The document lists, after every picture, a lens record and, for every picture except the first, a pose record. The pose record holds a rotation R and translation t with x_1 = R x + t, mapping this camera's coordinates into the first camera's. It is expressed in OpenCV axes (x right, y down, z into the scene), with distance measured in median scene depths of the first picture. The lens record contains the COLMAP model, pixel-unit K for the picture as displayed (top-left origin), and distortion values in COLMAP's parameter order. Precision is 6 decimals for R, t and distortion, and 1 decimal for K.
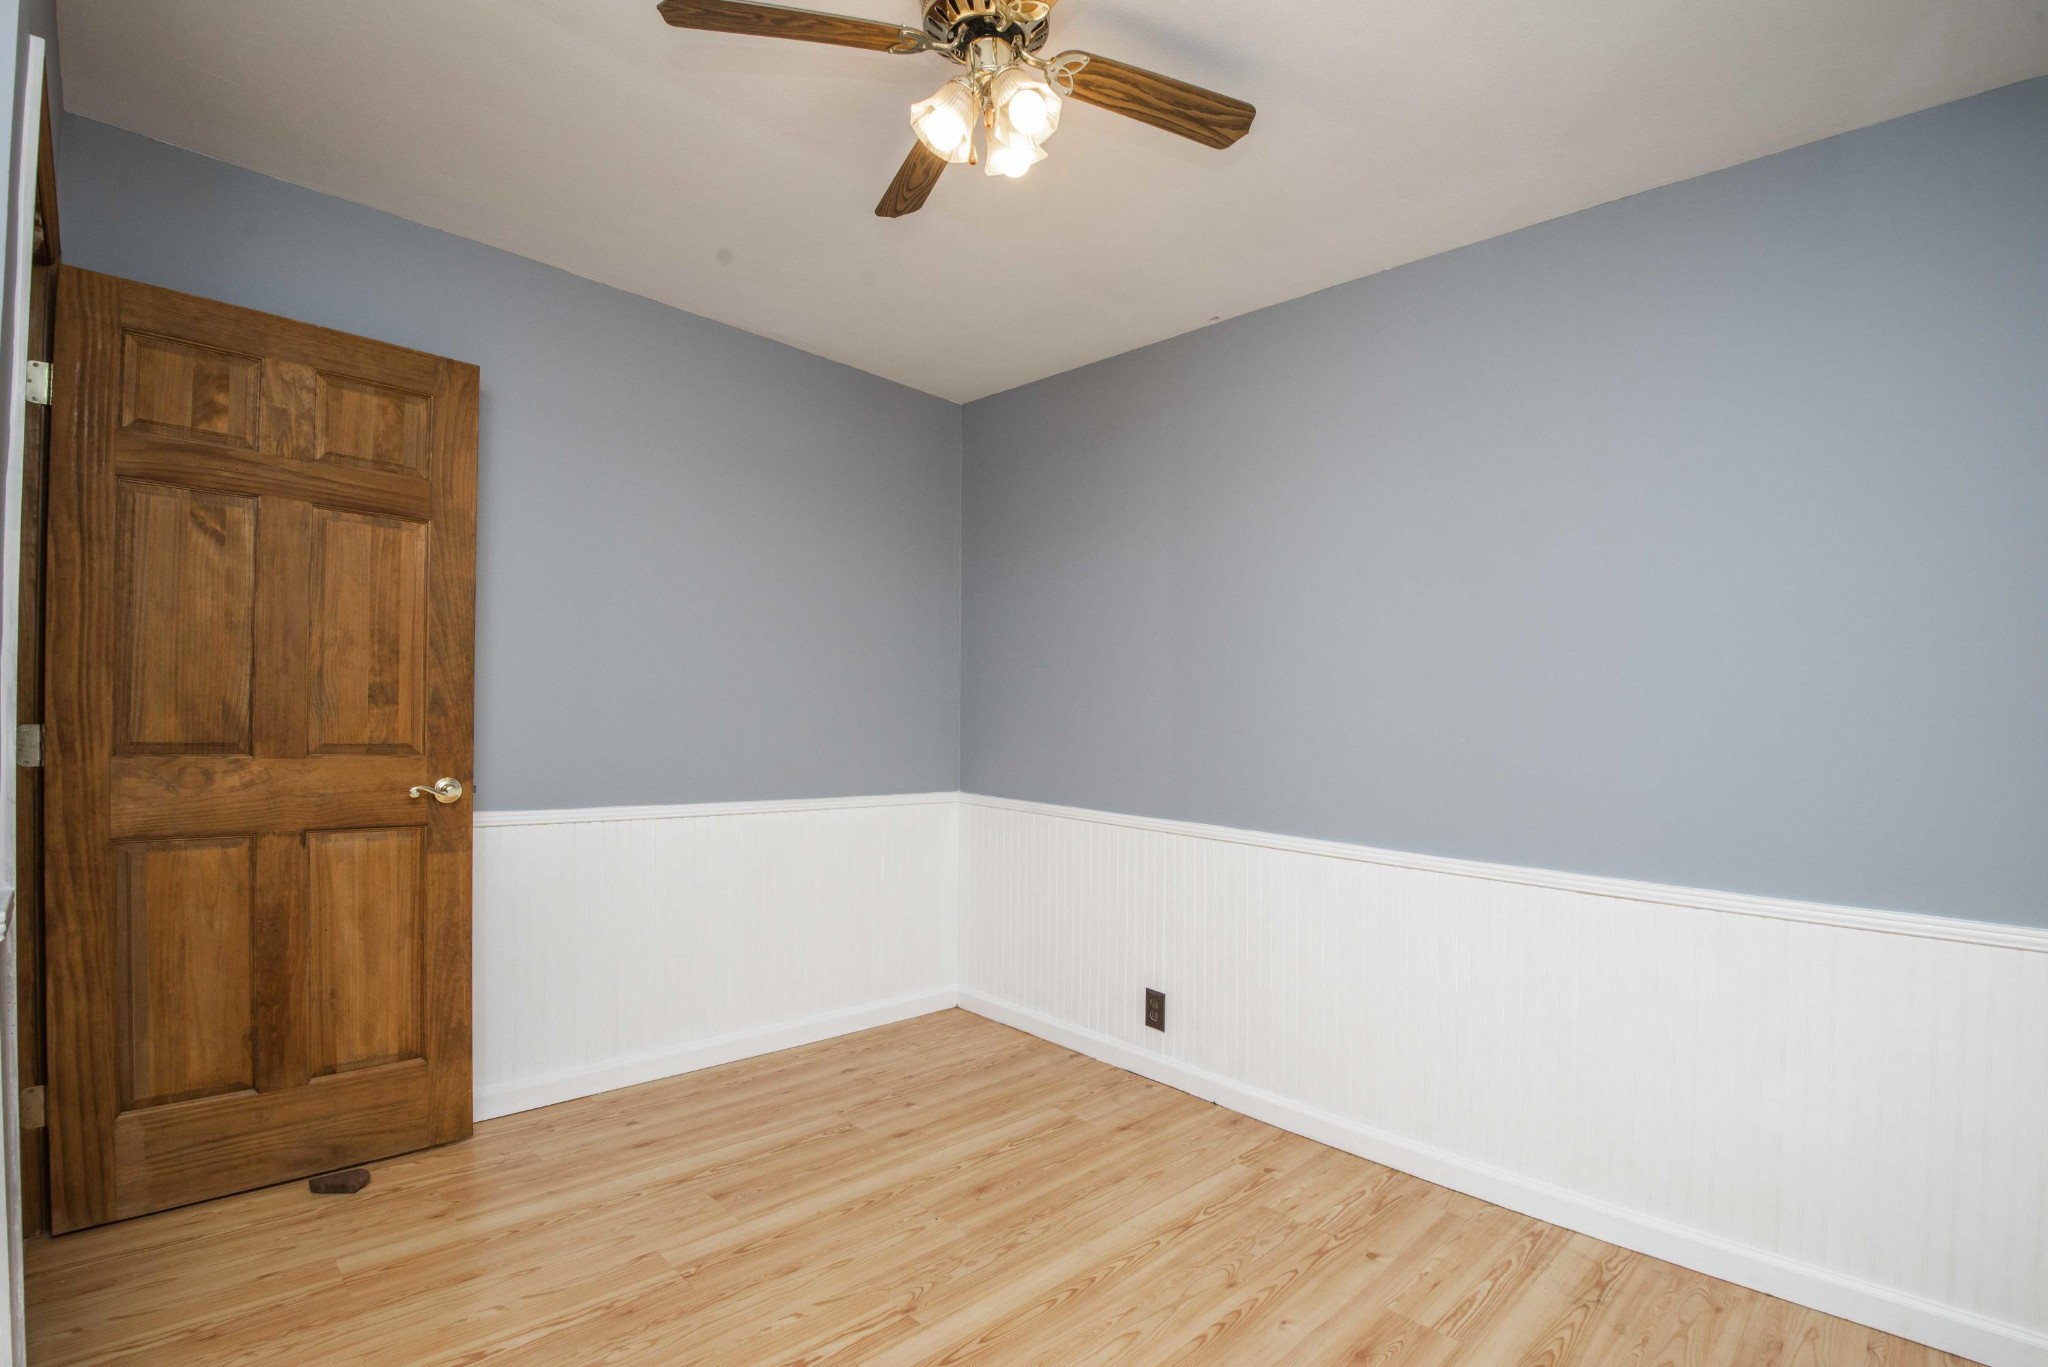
lens RADIAL K [[933.2, 0, 1024.9], [0, 933.2, 686.7], [0, 0, 1]] dist [-0.018993, -0.007434]
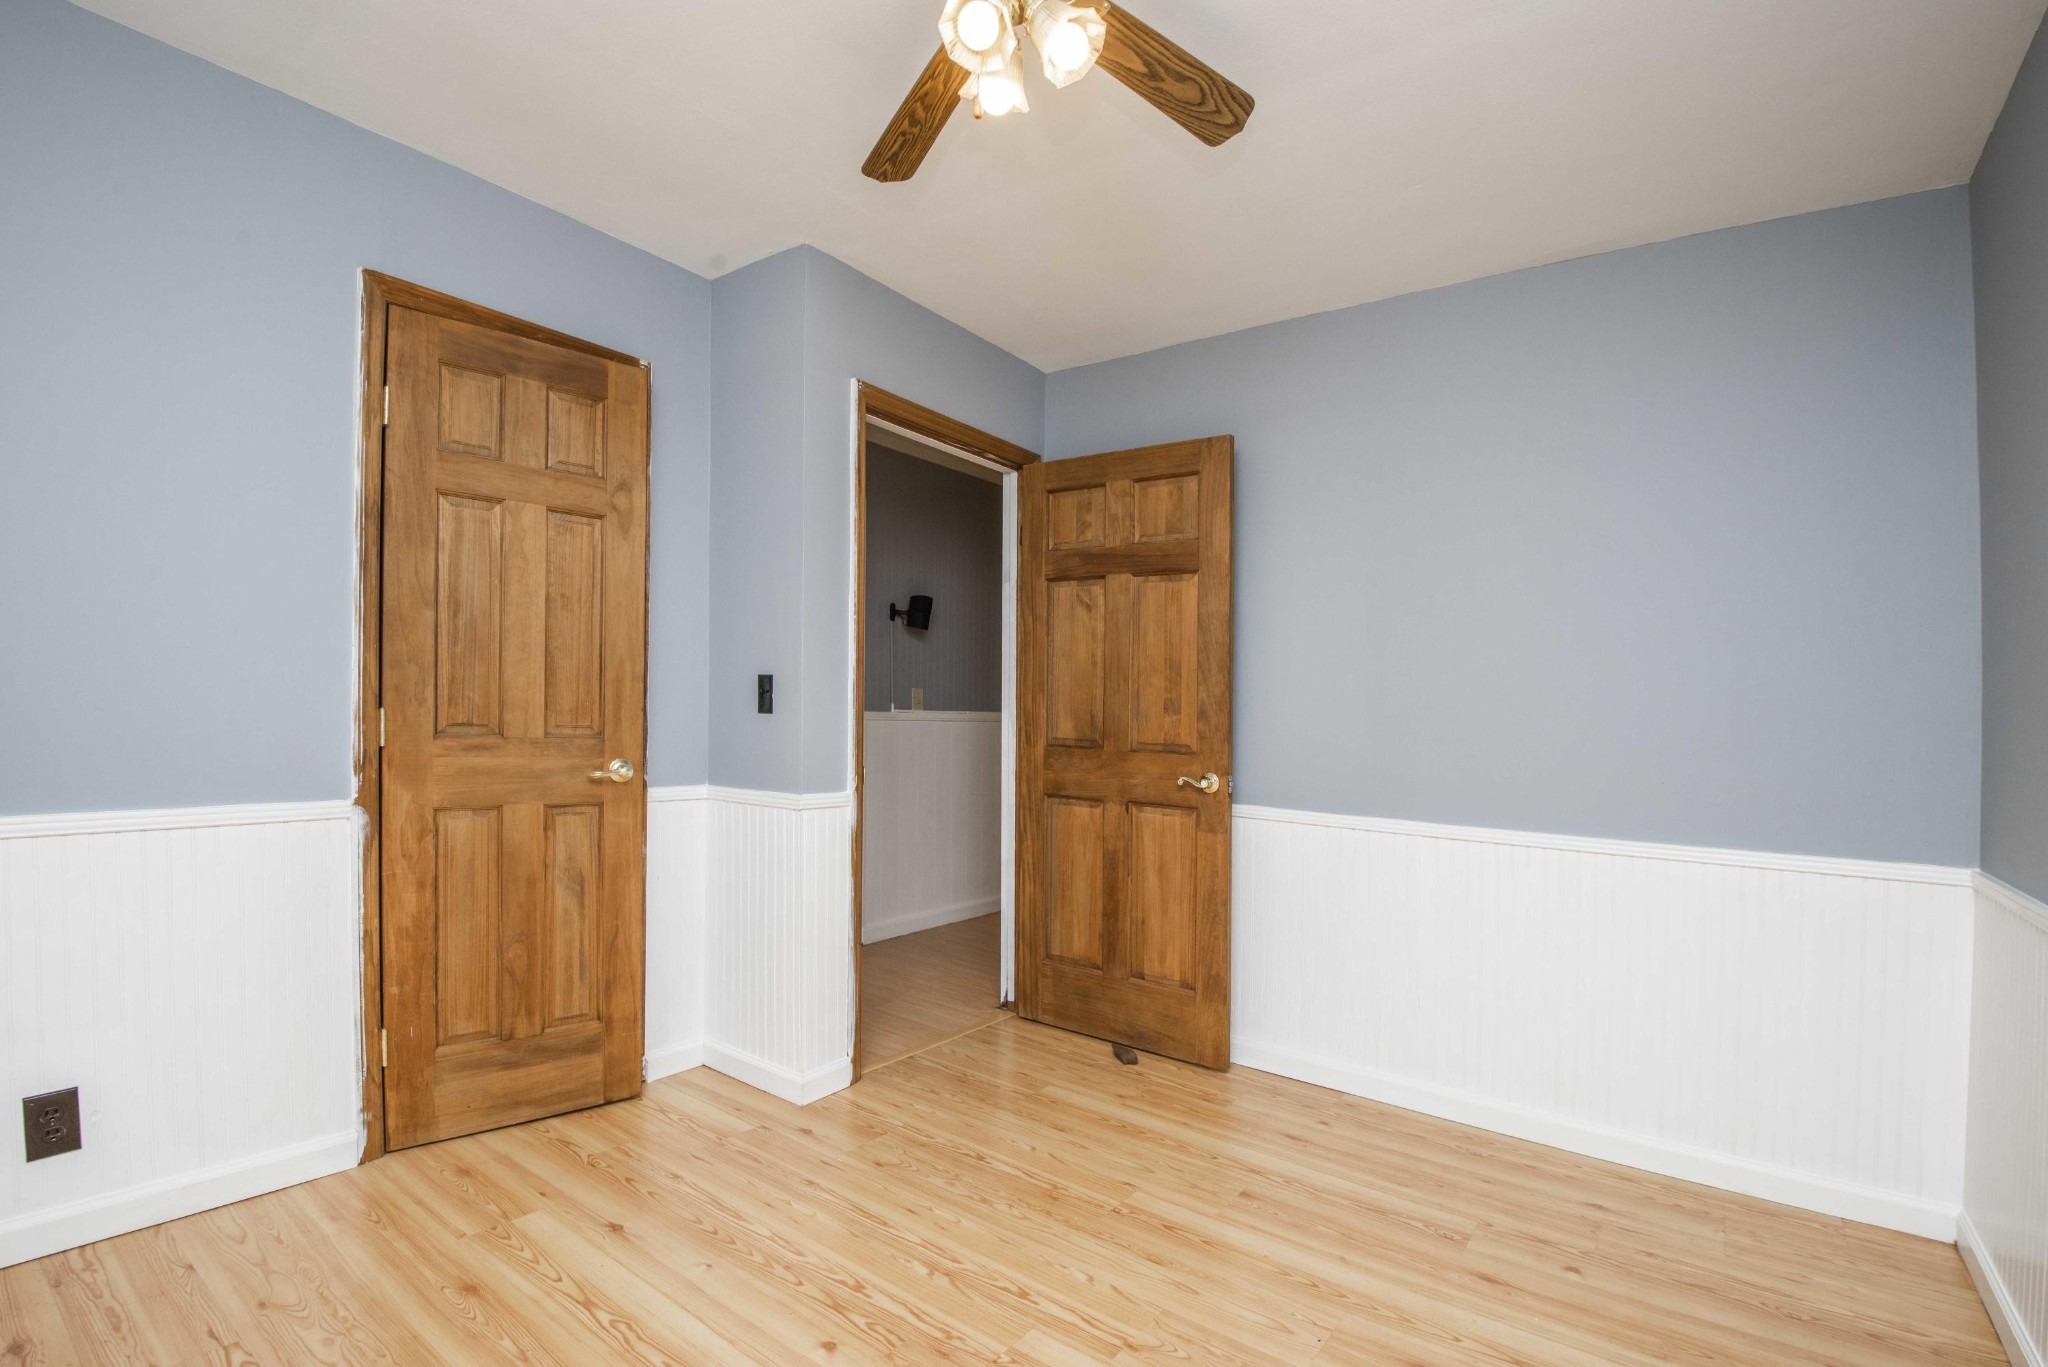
lens RADIAL K [[933.2, 0, 1052.0], [0, 933.2, 723.2], [0, 0, 1]] dist [-0.018993, -0.007434]
pose [[0.187524, -0.016269, -0.982125, 0.597484], [0.002505, 0.999867, -0.016085, 0.053613], [0.982257, 0.000556, 0.187539, 0.580319]]
